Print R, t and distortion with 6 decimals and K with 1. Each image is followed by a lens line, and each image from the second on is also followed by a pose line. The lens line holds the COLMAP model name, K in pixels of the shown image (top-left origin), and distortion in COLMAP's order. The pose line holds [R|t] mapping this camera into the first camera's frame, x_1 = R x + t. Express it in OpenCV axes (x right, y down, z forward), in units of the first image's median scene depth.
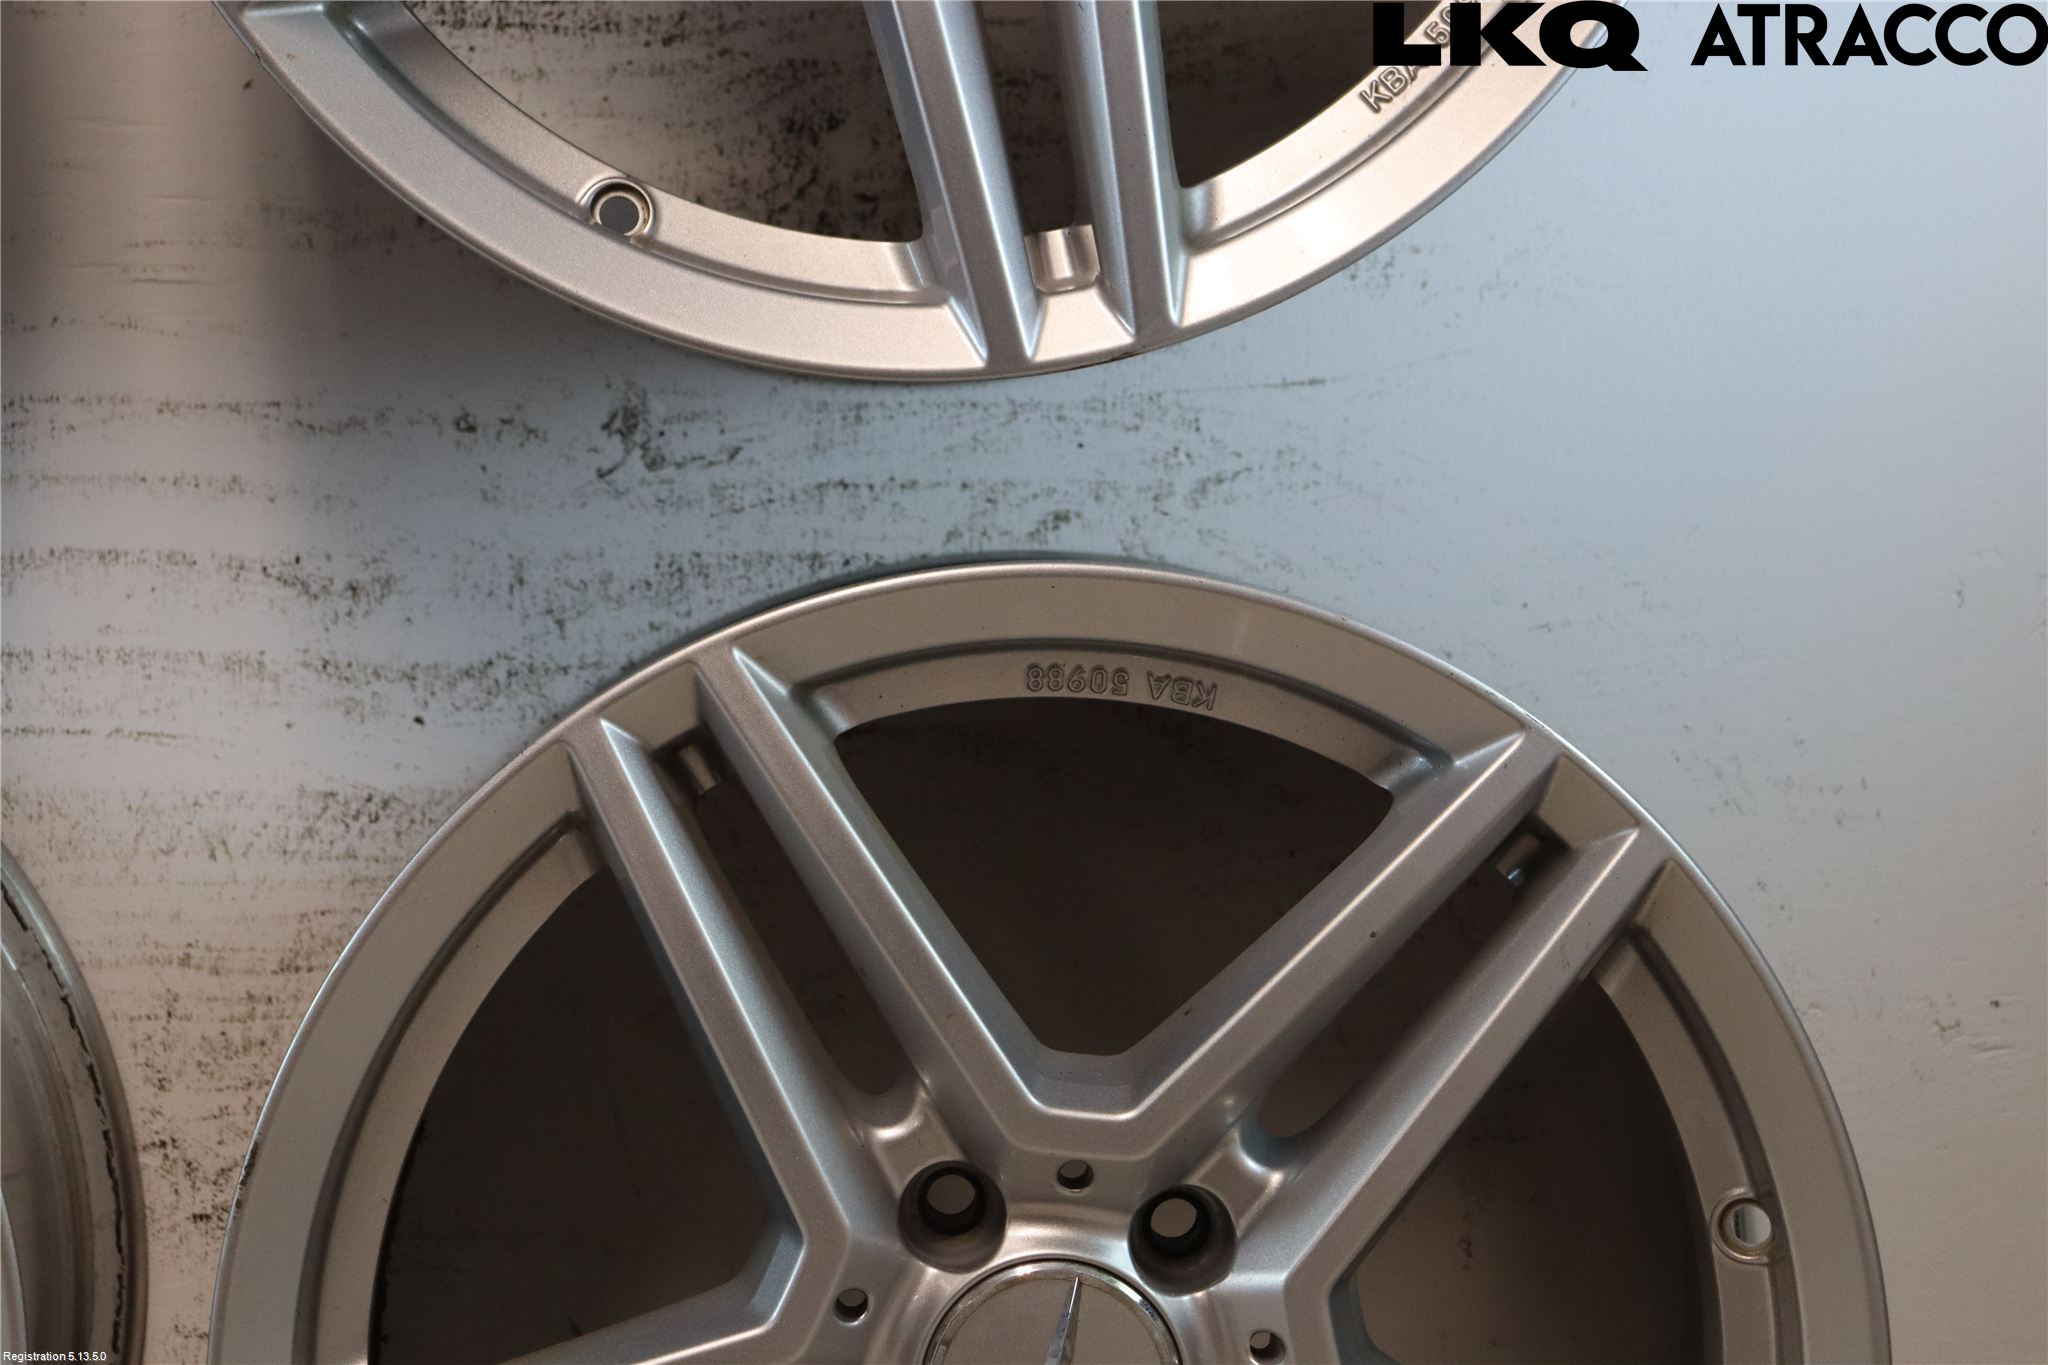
lens RADIAL K [[4882.0, 0, 1022.4], [0, 4882.0, 694.1], [0, 0, 1]] dist [0.434455, 0.000000]
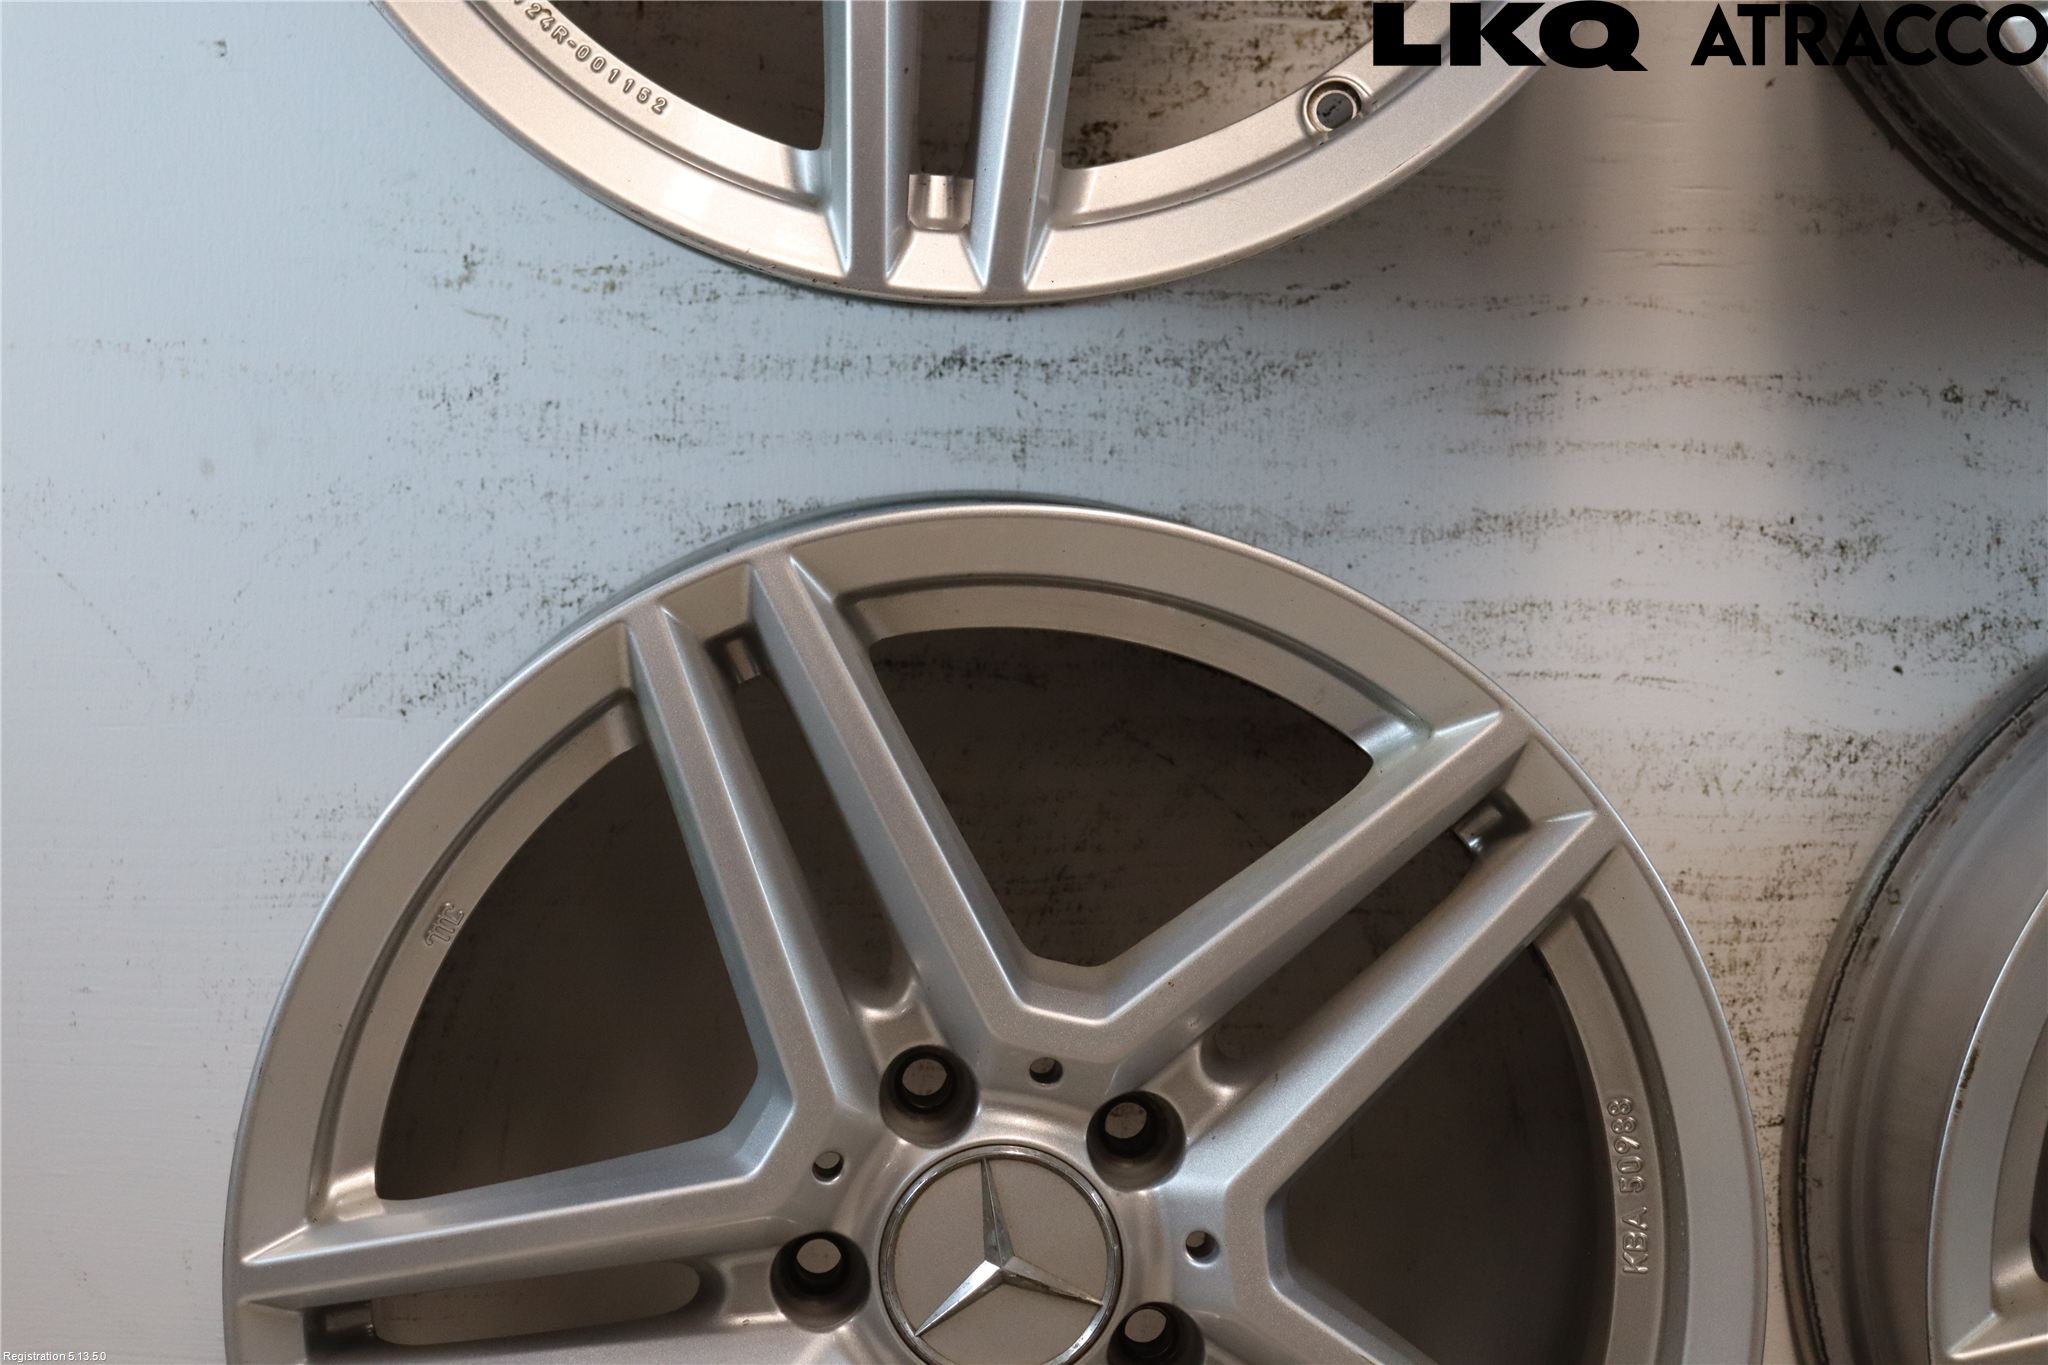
lens RADIAL K [[4882.0, 0, 1014.7], [0, 4882.0, 696.0], [0, 0, 1]] dist [0.434455, 0.000000]
pose [[0.999544, 0.012537, 0.027488, -0.347437], [-0.012758, 0.999888, 0.007885, 0.005068], [-0.027386, -0.008232, 0.999591, -0.082681]]
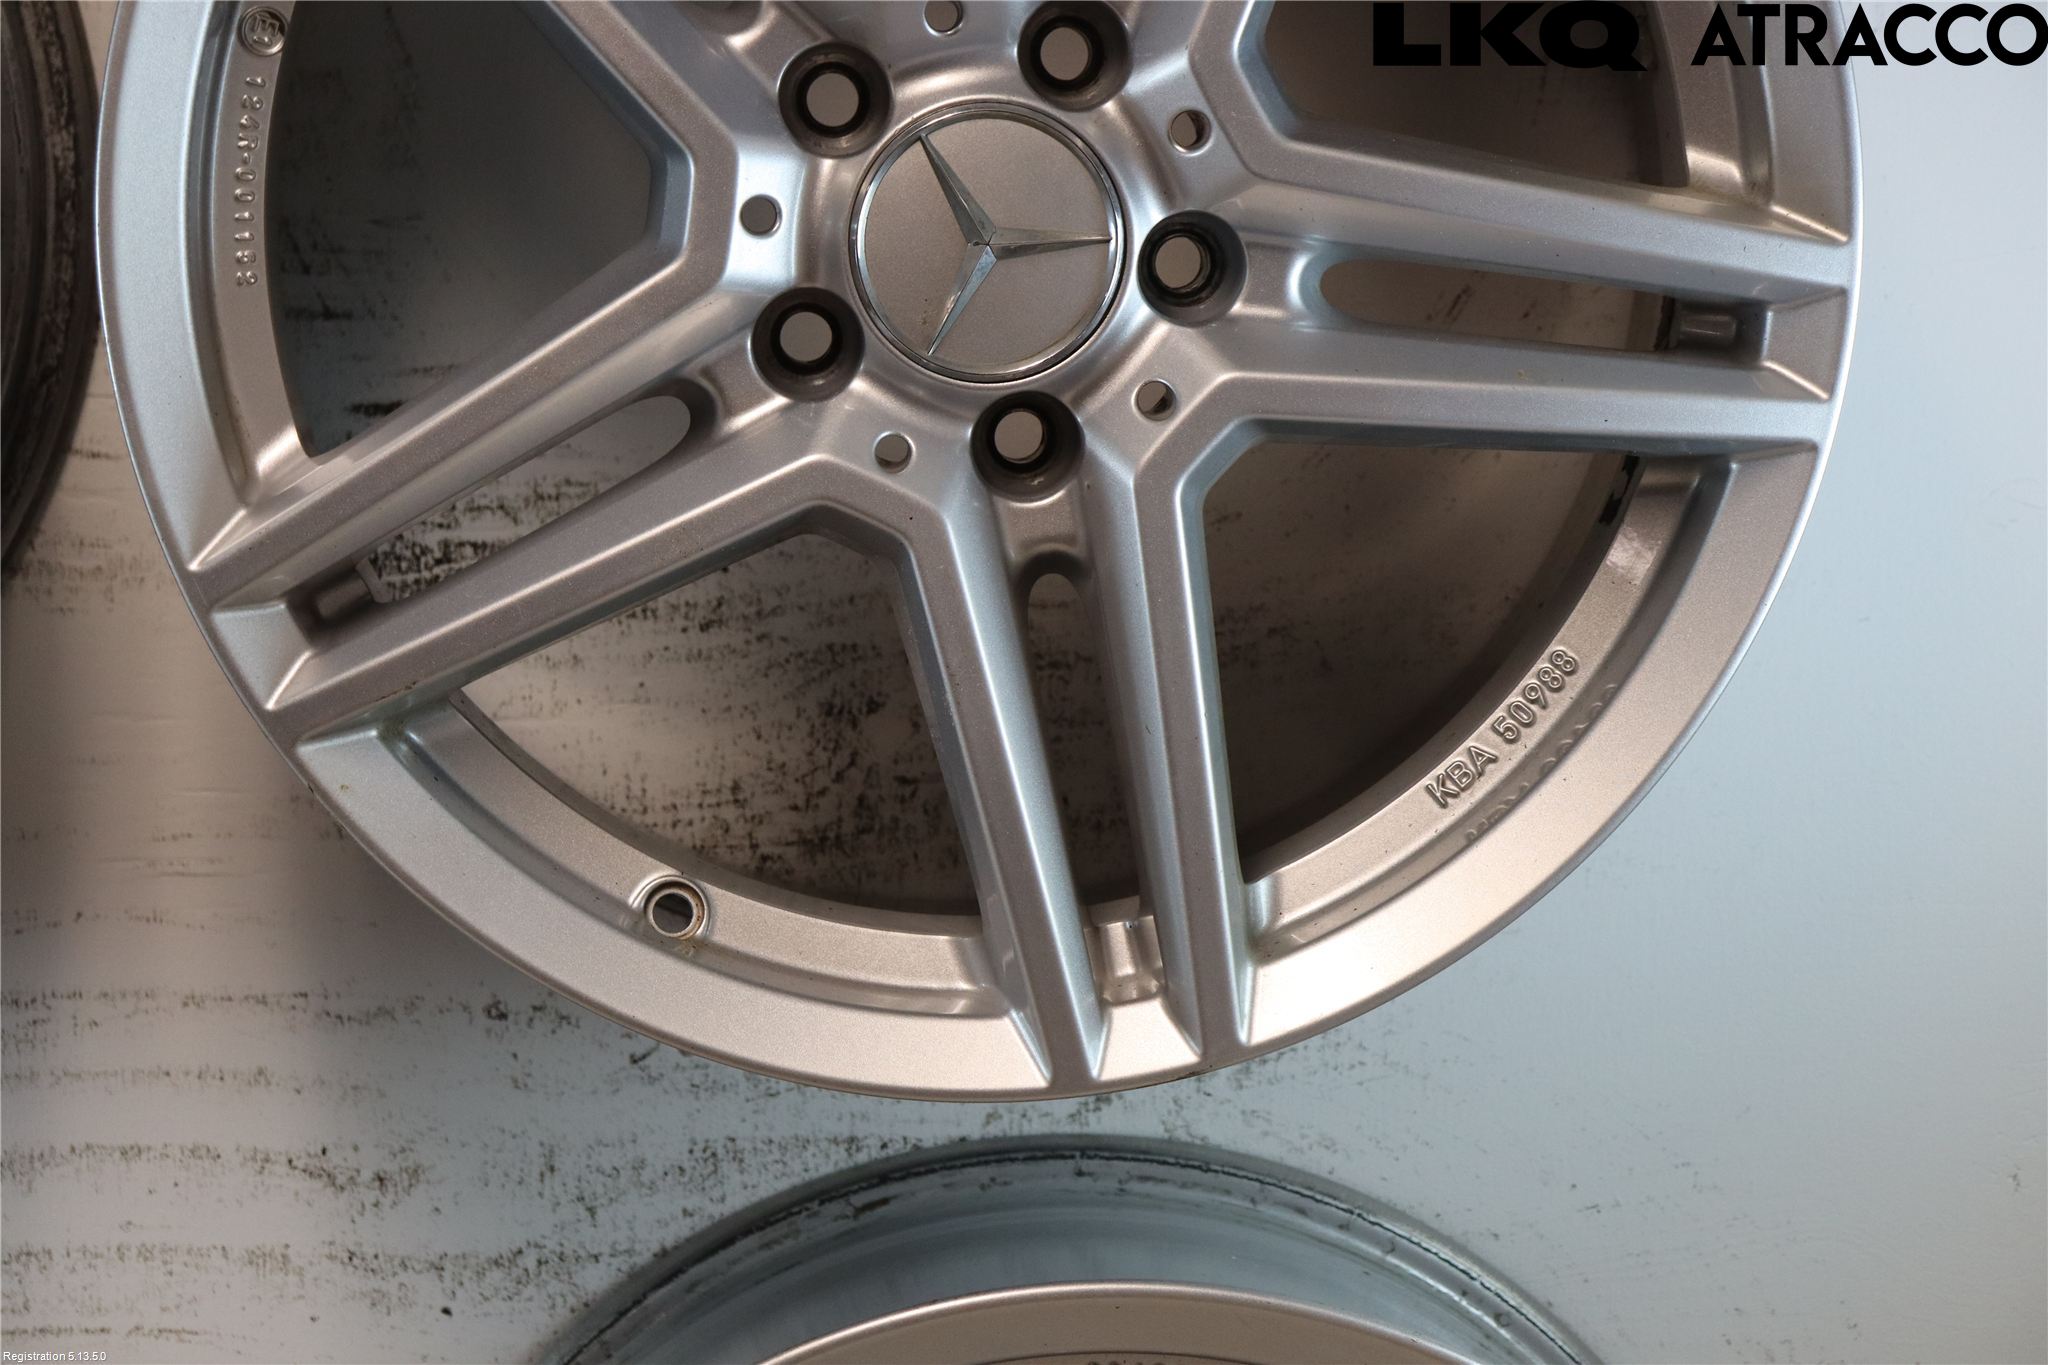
lens RADIAL K [[4882.0, 0, 1014.7], [0, 4882.0, 682.1], [0, 0, 1]] dist [0.434455, 0.000000]
pose [[0.999771, 0.000791, 0.021368, -0.030907], [-0.002107, 0.998097, 0.061628, -0.180965], [-0.021279, -0.061659, 0.997870, 0.023163]]
